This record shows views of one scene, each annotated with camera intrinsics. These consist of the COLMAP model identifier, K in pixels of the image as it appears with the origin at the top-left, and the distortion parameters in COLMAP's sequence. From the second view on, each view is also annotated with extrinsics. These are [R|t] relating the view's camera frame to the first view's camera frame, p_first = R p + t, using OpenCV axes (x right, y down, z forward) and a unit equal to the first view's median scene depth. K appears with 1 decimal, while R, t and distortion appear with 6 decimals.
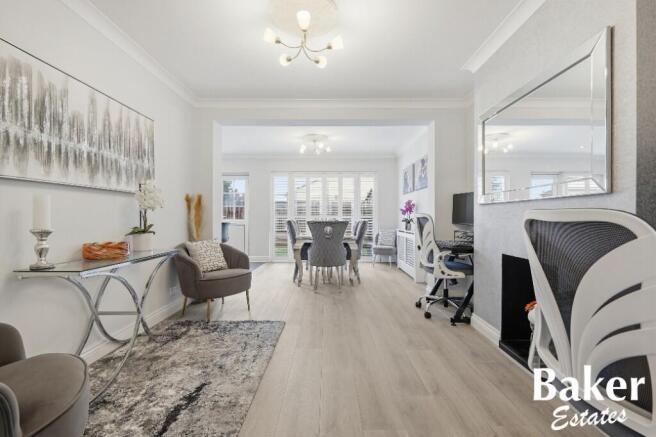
lens RADIAL K [[289.7, 0, 328.1], [0, 289.7, 219.4], [0, 0, 1]] dist [-0.002005, 0.000257]
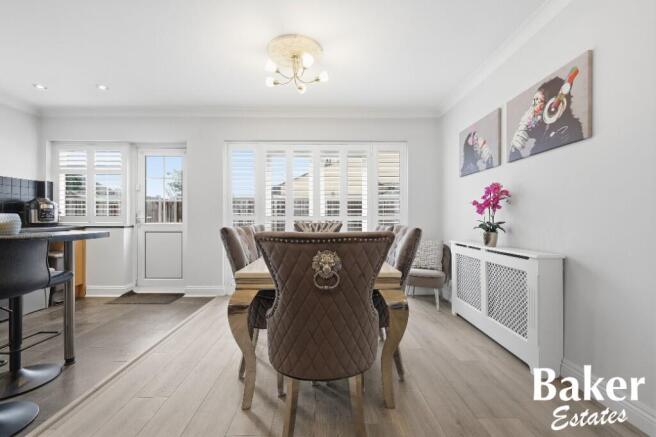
lens RADIAL K [[289.7, 0, 327.2], [0, 289.7, 219.1], [0, 0, 1]] dist [-0.002005, 0.000257]
pose [[0.999818, 0.000224, 0.019076, -0.003487], [-0.000100, 0.999979, -0.006517, -0.003587], [-0.019077, 0.006514, 0.999797, 0.522666]]
